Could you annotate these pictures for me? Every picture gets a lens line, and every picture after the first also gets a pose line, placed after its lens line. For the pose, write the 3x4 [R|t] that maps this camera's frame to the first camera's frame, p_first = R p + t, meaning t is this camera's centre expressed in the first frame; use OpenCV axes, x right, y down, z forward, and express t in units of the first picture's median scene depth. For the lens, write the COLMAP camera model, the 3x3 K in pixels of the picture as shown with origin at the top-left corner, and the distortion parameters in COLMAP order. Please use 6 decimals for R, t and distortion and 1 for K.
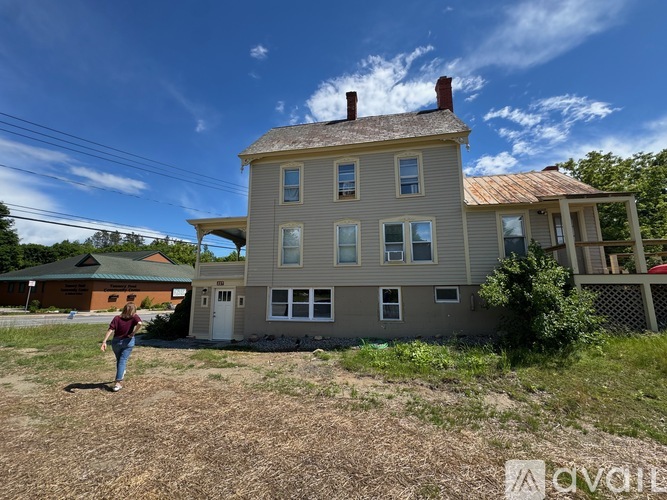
lens RADIAL K [[269.7, 0, 330.8], [0, 269.7, 248.9], [0, 0, 1]] dist [-0.000052, 0.000003]
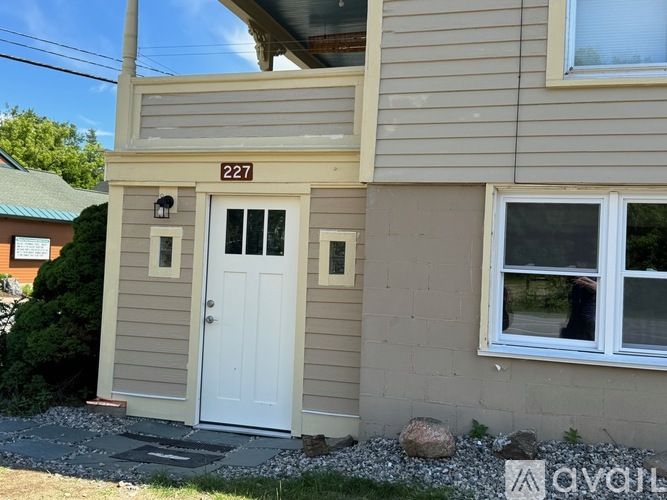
lens RADIAL K [[712.2, 0, 334.5], [0, 712.2, 250.4], [0, 0, 1]] dist [0.024232, 0.000000]
pose [[0.994160, 0.038580, -0.100786, -0.272159], [-0.025318, 0.991231, 0.129696, 0.114180], [0.104906, -0.126387, 0.986418, 0.440574]]
